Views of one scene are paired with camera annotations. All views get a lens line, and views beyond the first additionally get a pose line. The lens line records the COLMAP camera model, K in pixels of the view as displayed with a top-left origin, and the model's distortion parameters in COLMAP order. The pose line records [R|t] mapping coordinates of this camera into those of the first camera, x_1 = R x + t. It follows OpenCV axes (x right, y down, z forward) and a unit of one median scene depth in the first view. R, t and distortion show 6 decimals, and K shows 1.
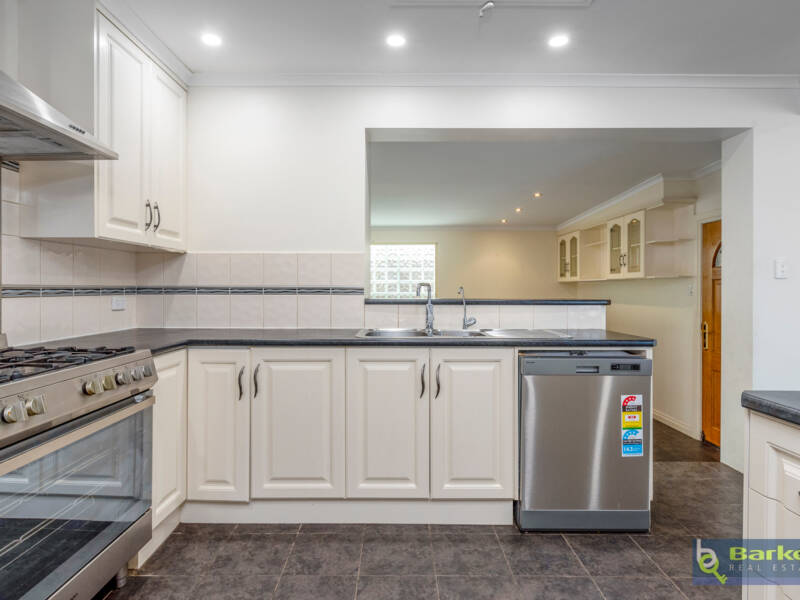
lens RADIAL K [[458.2, 0, 393.7], [0, 458.2, 295.1], [0, 0, 1]] dist [0.005151, 0.000759]
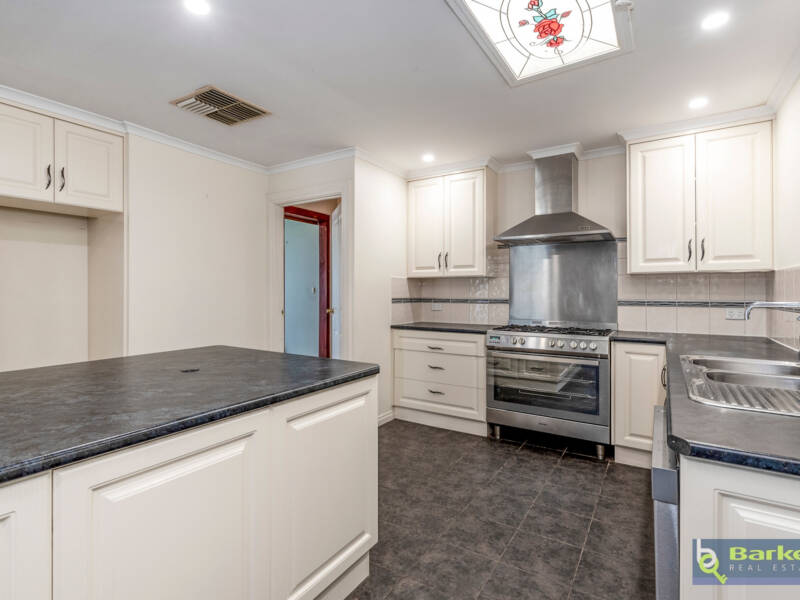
lens RADIAL K [[416.4, 0, 393.3], [0, 416.4, 289.0], [0, 0, 1]] dist [0.002967, -0.000954]
pose [[-0.548056, -0.010228, -0.836379, 1.145062], [-0.013498, 0.999903, -0.003383, -0.045106], [0.836333, 0.009435, -0.548141, 1.060404]]
